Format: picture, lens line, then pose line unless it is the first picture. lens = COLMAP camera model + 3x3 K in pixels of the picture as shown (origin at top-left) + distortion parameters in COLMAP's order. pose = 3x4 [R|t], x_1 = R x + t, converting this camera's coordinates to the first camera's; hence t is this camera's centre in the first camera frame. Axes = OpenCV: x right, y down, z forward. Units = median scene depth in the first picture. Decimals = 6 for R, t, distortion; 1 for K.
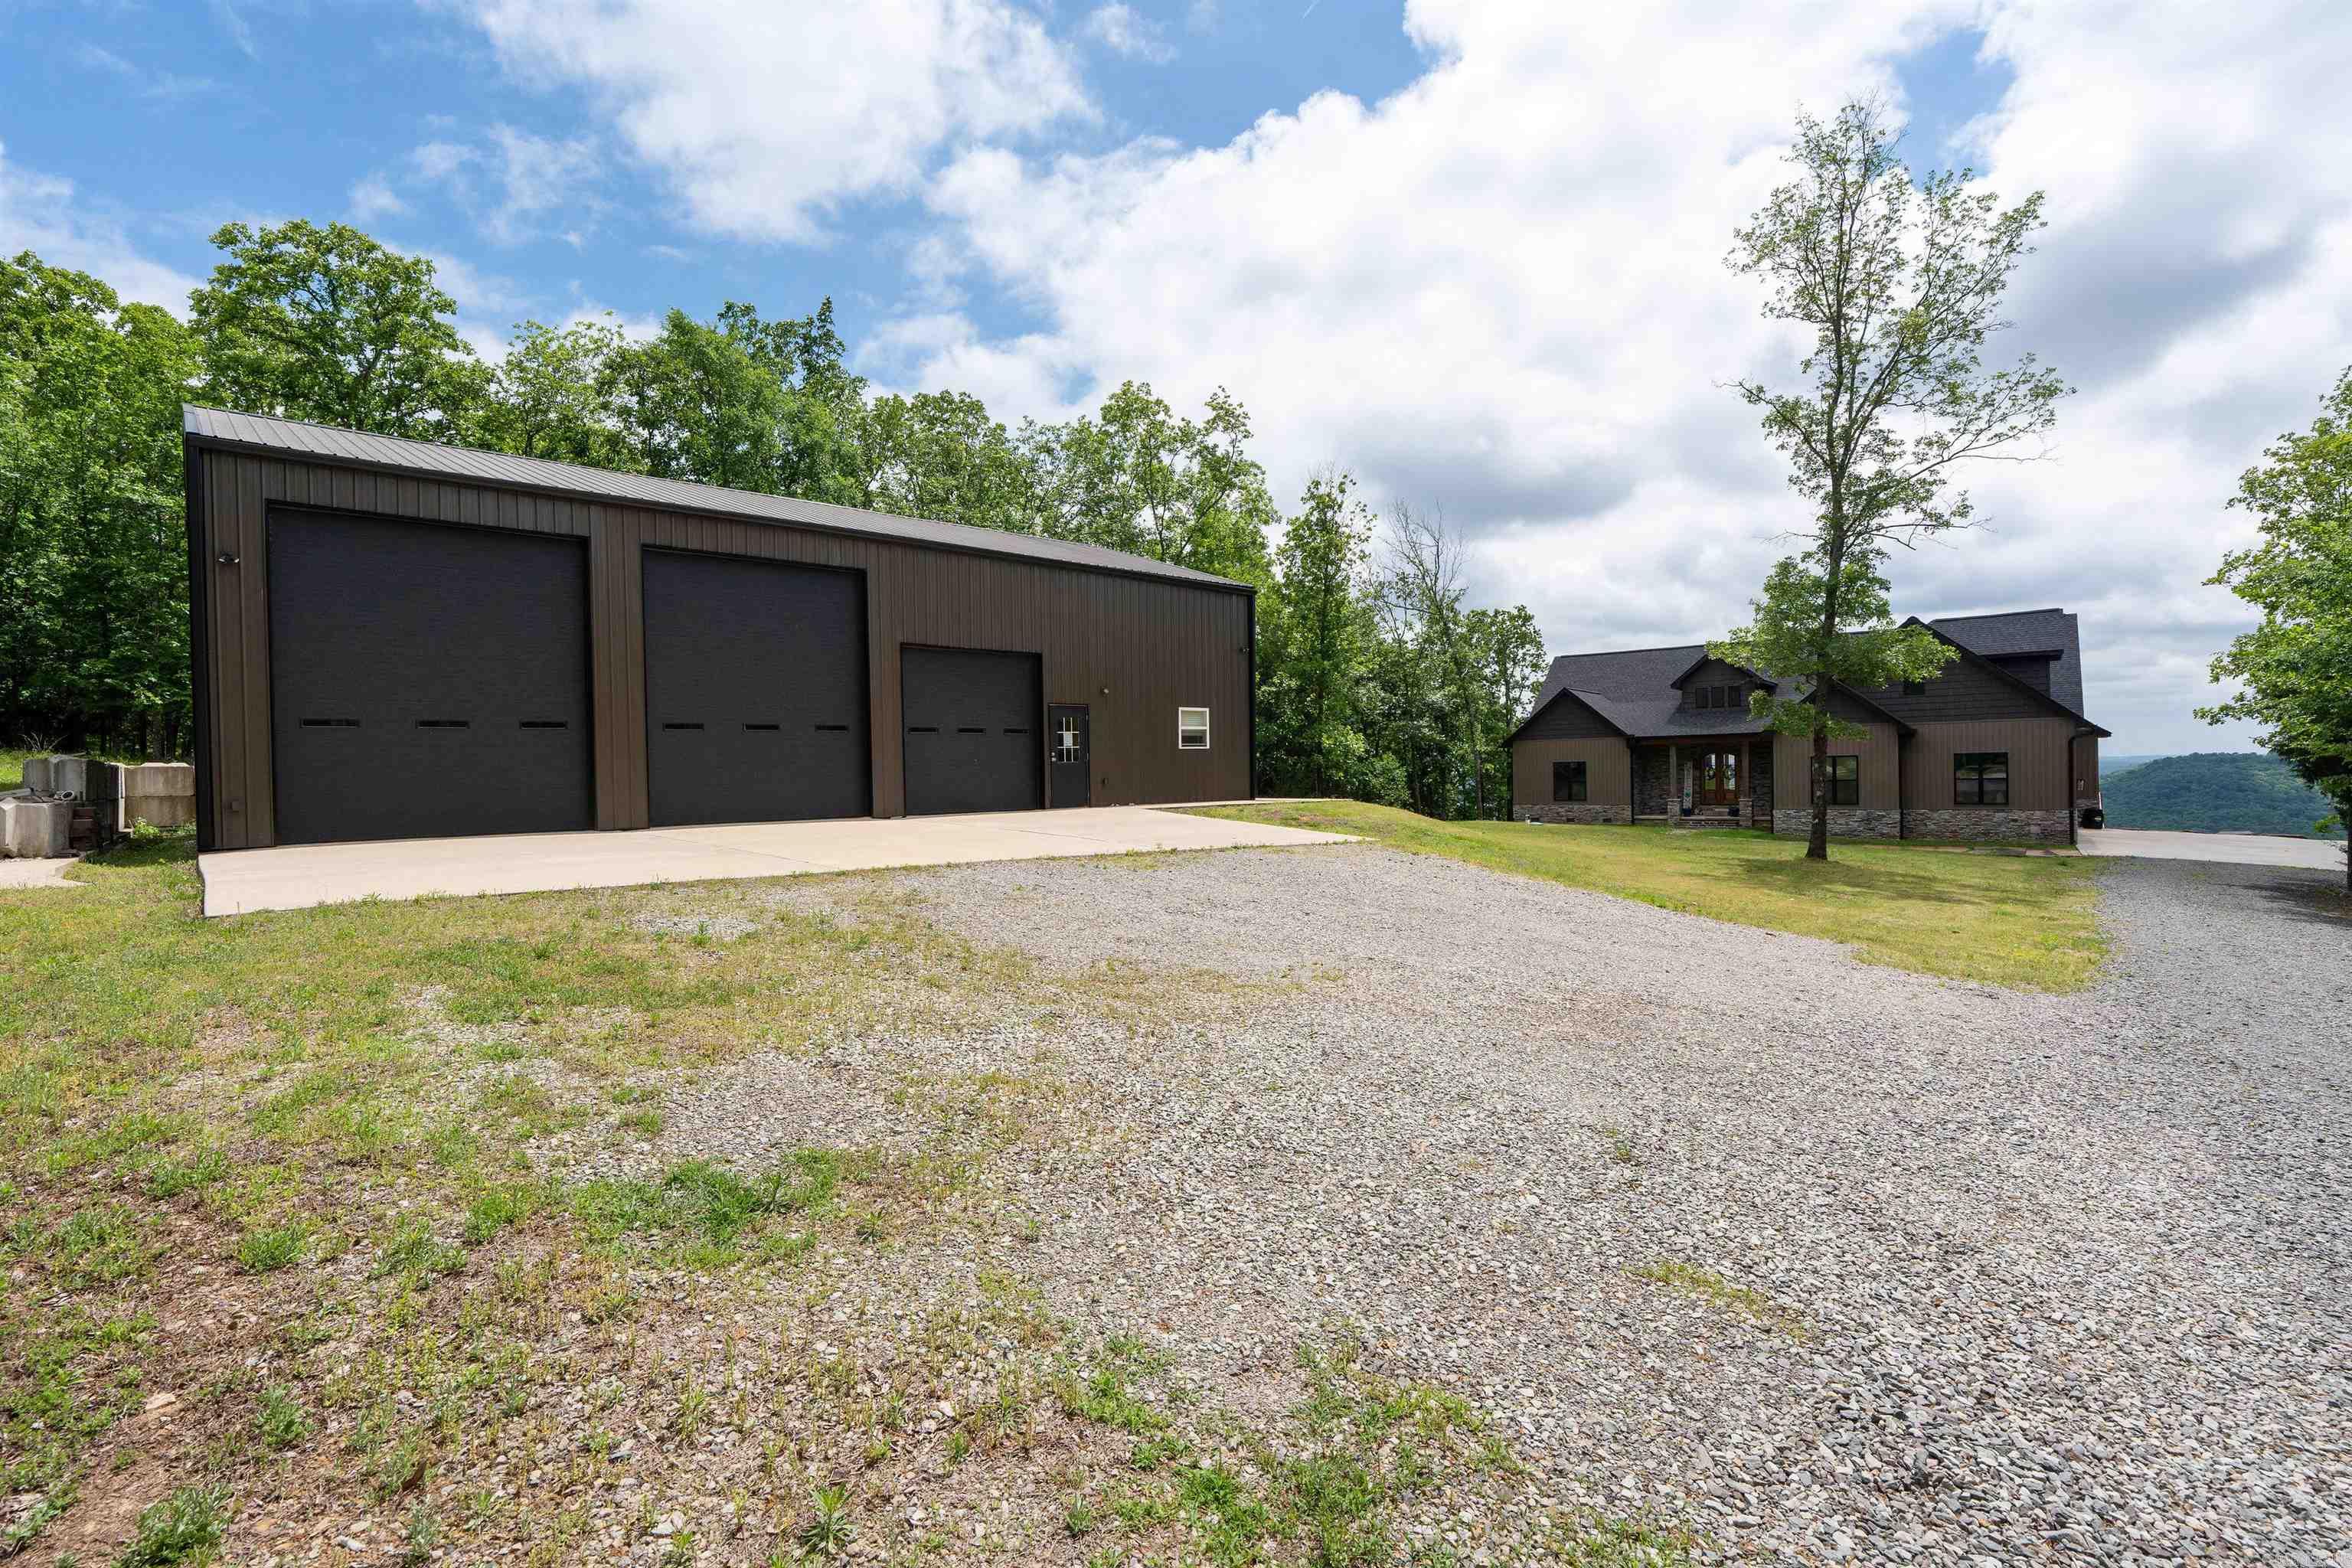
lens RADIAL K [[1070.9, 0, 1176.0], [0, 1070.9, 784.0], [0, 0, 1]] dist [-0.005014, -0.000135]
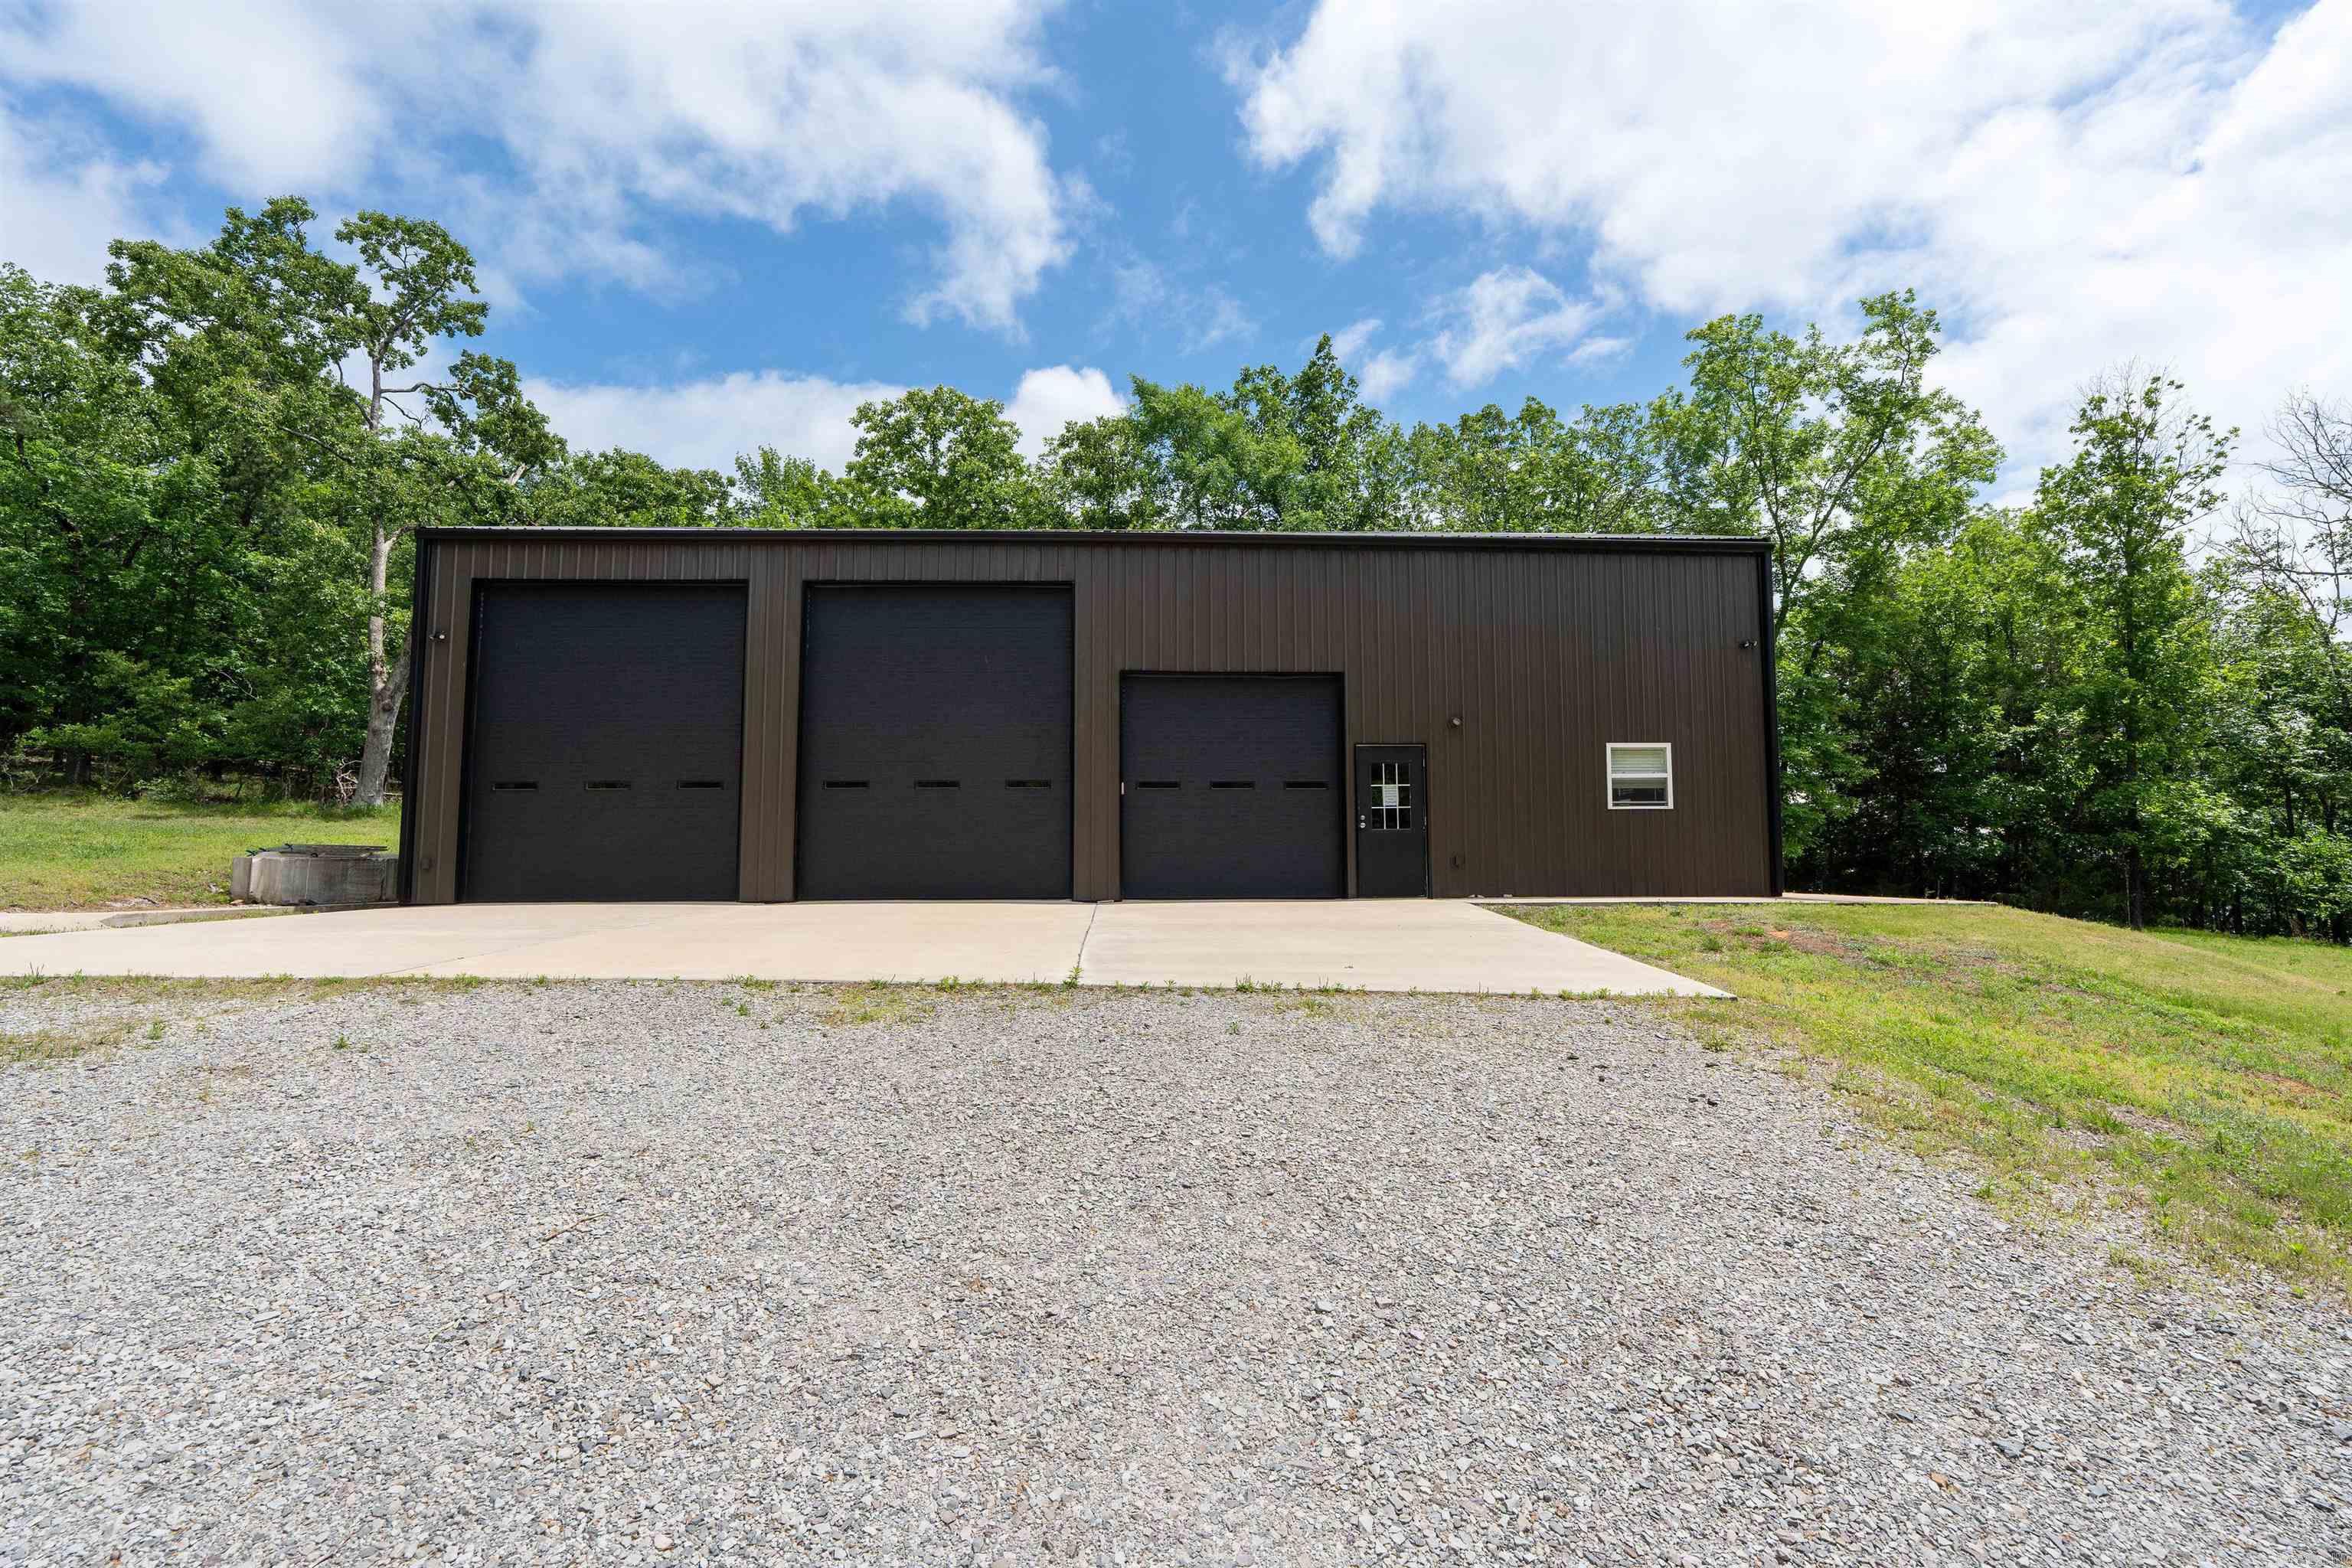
lens RADIAL K [[1043.9, 0, 1176.0], [0, 1043.9, 784.0], [0, 0, 1]] dist [-0.010243, -0.000142]
pose [[0.763469, -0.030780, -0.645110, 0.197145], [-0.019176, 0.997343, -0.070281, -0.000082], [0.645559, 0.066028, 0.760850, 0.367061]]
